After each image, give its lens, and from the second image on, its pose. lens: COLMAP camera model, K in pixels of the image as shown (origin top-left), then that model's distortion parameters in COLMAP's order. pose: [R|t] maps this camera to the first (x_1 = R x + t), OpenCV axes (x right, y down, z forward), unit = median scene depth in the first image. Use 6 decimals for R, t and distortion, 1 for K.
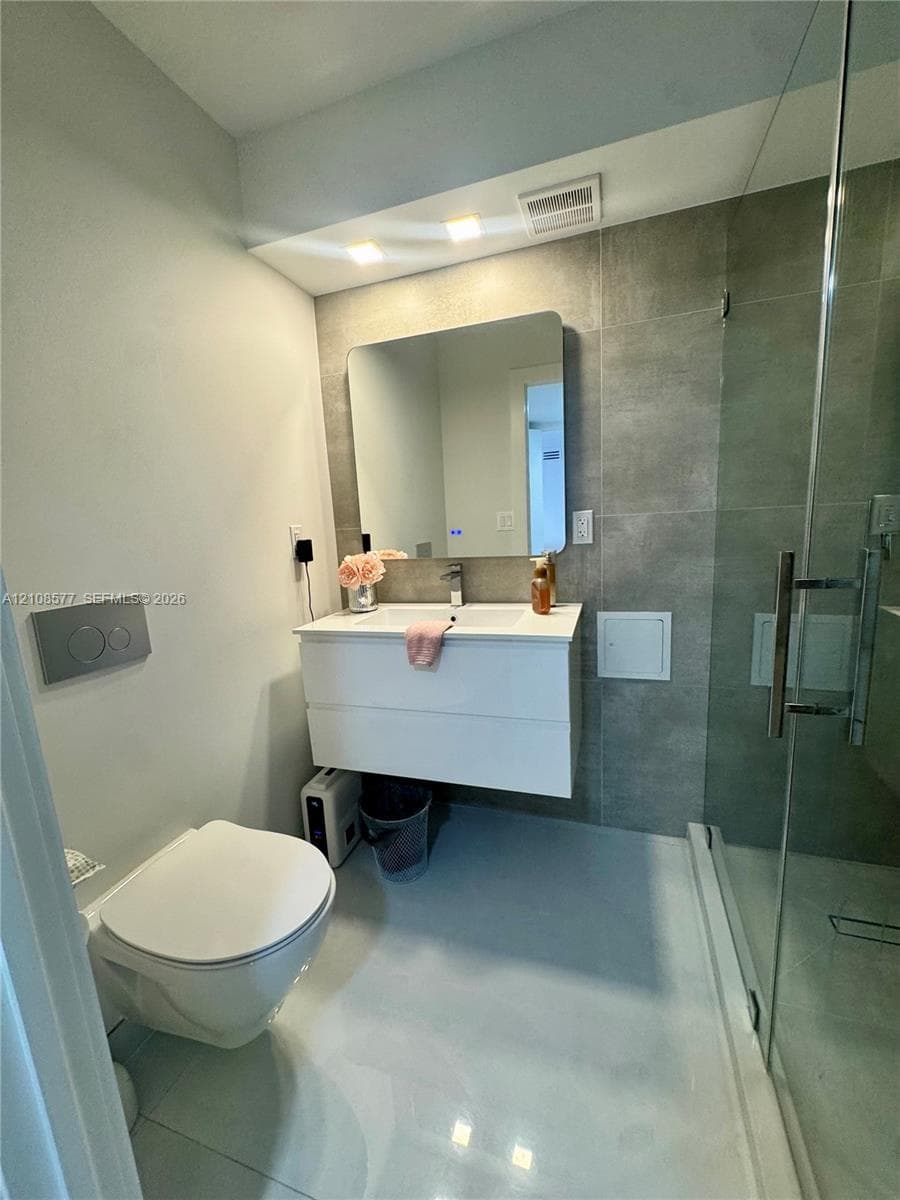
lens RADIAL K [[485.9, 0, 447.3], [0, 485.9, 600.9], [0, 0, 1]] dist [-0.000510, -0.000274]
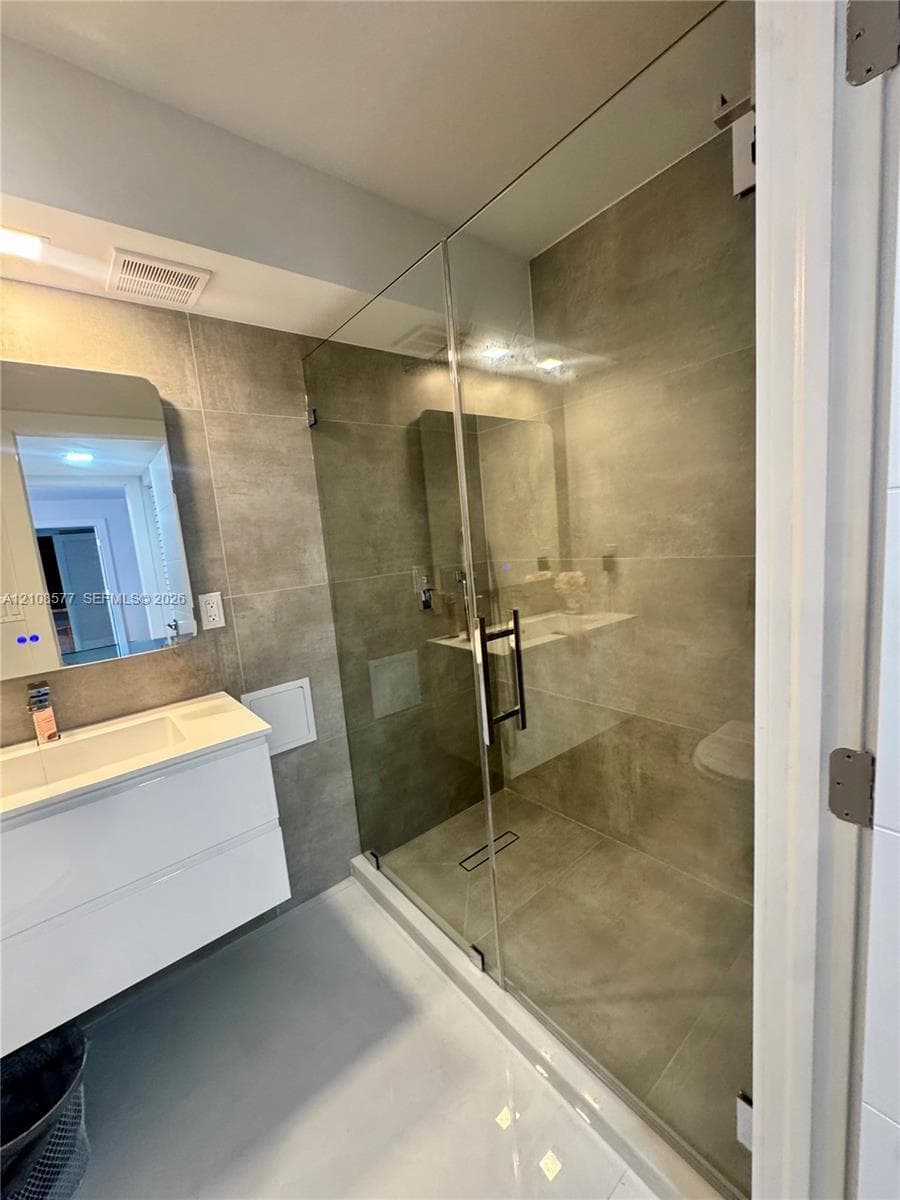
lens RADIAL K [[485.9, 0, 447.3], [0, 485.9, 600.9], [0, 0, 1]] dist [-0.000510, -0.000274]
pose [[0.535822, -0.107020, 0.837521, -0.276776], [0.203576, 0.979046, -0.005138, -0.078972], [-0.819422, 0.173252, 0.546381, 0.127448]]
